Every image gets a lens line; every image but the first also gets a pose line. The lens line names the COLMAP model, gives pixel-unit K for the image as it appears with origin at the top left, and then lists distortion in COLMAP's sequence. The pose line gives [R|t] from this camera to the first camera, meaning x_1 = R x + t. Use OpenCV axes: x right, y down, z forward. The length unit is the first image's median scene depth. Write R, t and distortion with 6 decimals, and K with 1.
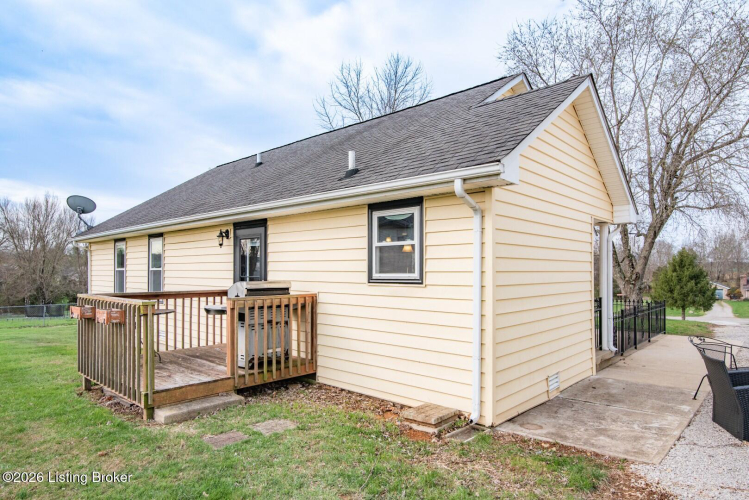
lens RADIAL K [[446.2, 0, 356.8], [0, 446.2, 264.3], [0, 0, 1]] dist [-0.000438, -0.007261]
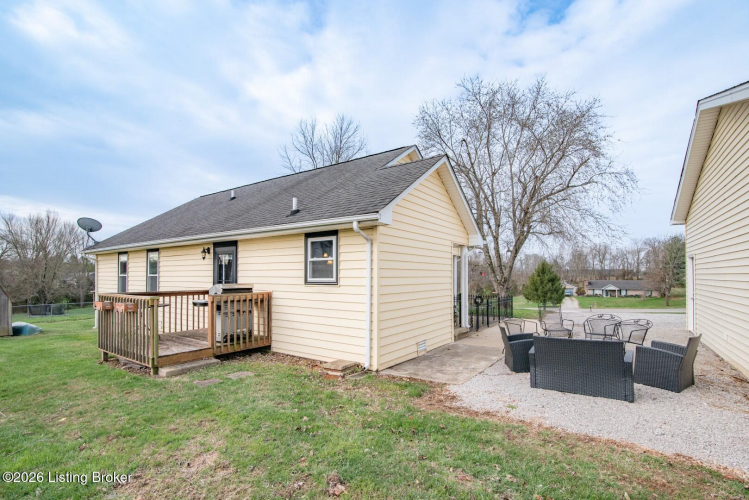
lens RADIAL K [[349.4, 0, 364.8], [0, 349.4, 268.3], [0, 0, 1]] dist [-0.018904, 0.000224]
pose [[0.990120, 0.002036, 0.140209, 0.048386], [-0.001035, 0.999973, -0.007208, -0.004467], [-0.140220, 0.006992, 0.990096, -0.173942]]
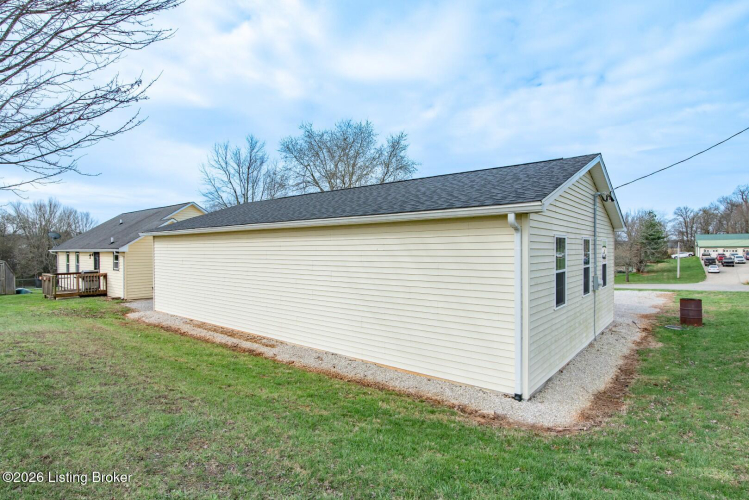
lens RADIAL K [[385.0, 0, 370.7], [0, 385.0, 253.4], [0, 0, 1]] dist [-0.016920, -0.000150]
pose [[0.996773, -0.006711, 0.079991, 1.691068], [0.004588, 0.999633, 0.026705, -0.159631], [-0.080141, -0.026251, 0.996438, -2.175693]]
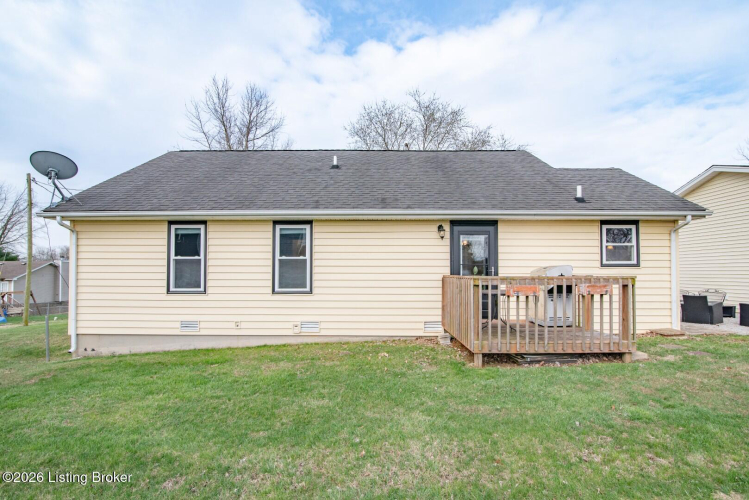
lens RADIAL K [[349.4, 0, 382.5], [0, 349.4, 266.8], [0, 0, 1]] dist [-0.018904, 0.000224]
pose [[0.734181, 0.022316, 0.678587, -1.155516], [-0.011730, 0.999727, -0.020186, 0.060925], [-0.678853, 0.006860, 0.734242, 0.470248]]
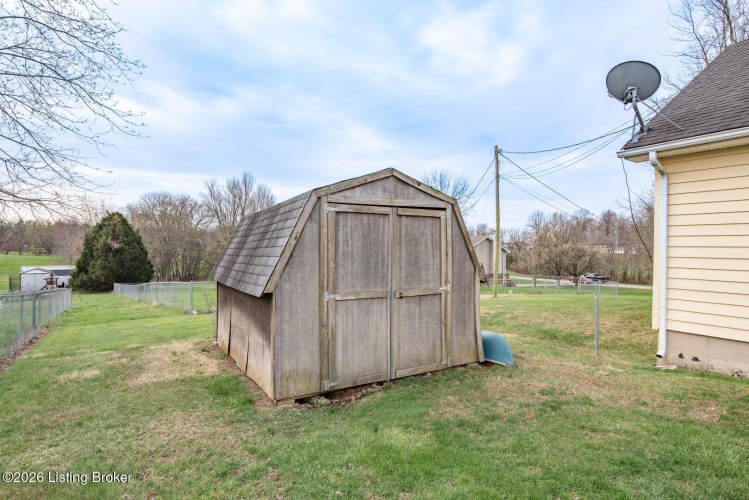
lens RADIAL K [[385.0, 0, 370.4], [0, 385.0, 248.1], [0, 0, 1]] dist [-0.016920, -0.000150]
pose [[0.972899, 0.017111, -0.230595, -1.536731], [-0.015841, 0.999847, 0.007359, 0.096411], [0.230686, -0.003507, 0.973022, 1.003132]]
